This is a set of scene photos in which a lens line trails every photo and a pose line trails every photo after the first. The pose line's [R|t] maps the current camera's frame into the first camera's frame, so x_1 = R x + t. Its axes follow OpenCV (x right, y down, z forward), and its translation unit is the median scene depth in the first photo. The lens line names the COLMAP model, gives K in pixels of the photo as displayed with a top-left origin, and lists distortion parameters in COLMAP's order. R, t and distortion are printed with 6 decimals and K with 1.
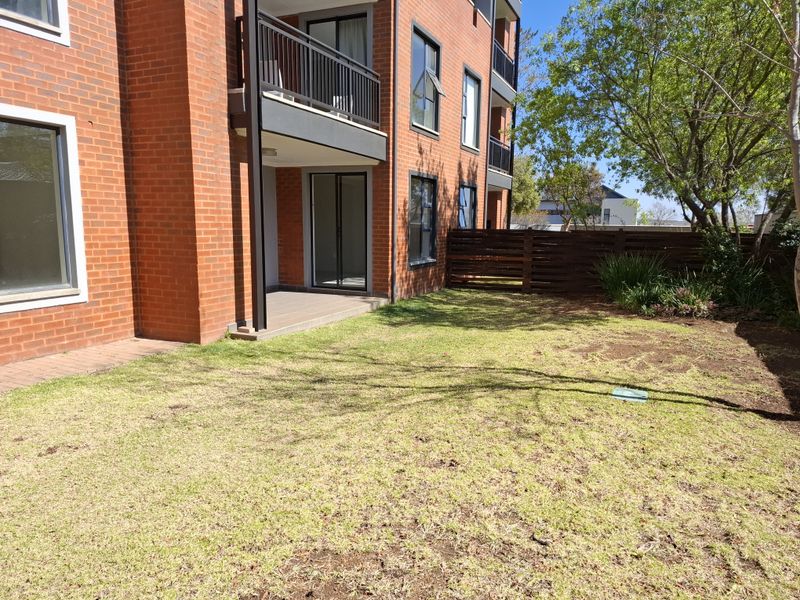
lens RADIAL K [[553.5, 0, 400.0], [0, 553.5, 300.0], [0, 0, 1]] dist [0.055432, -0.066273]
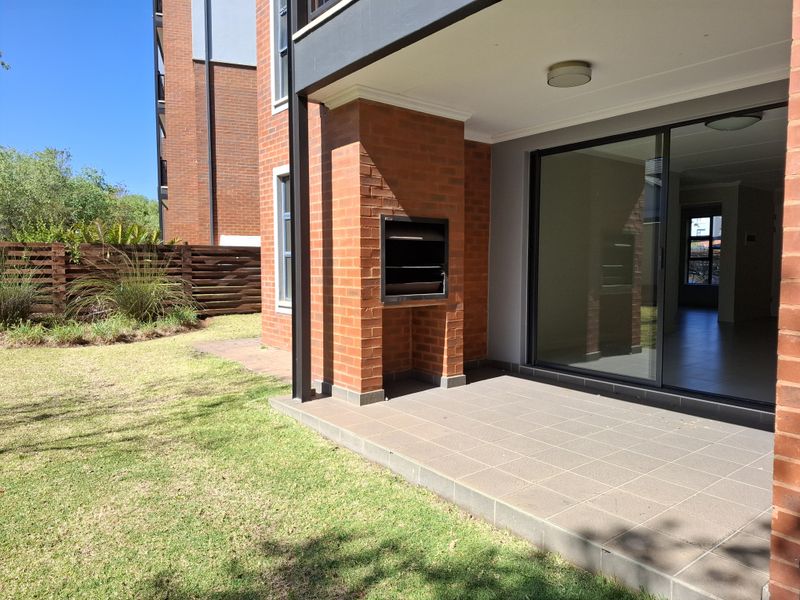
lens RADIAL K [[553.5, 0, 400.0], [0, 553.5, 300.0], [0, 0, 1]] dist [0.055432, -0.066273]
pose [[-0.448283, 0.049243, -0.892534, 0.307877], [-0.130736, 0.984133, 0.119960, -0.175402], [0.884279, 0.170463, -0.434733, 1.522271]]
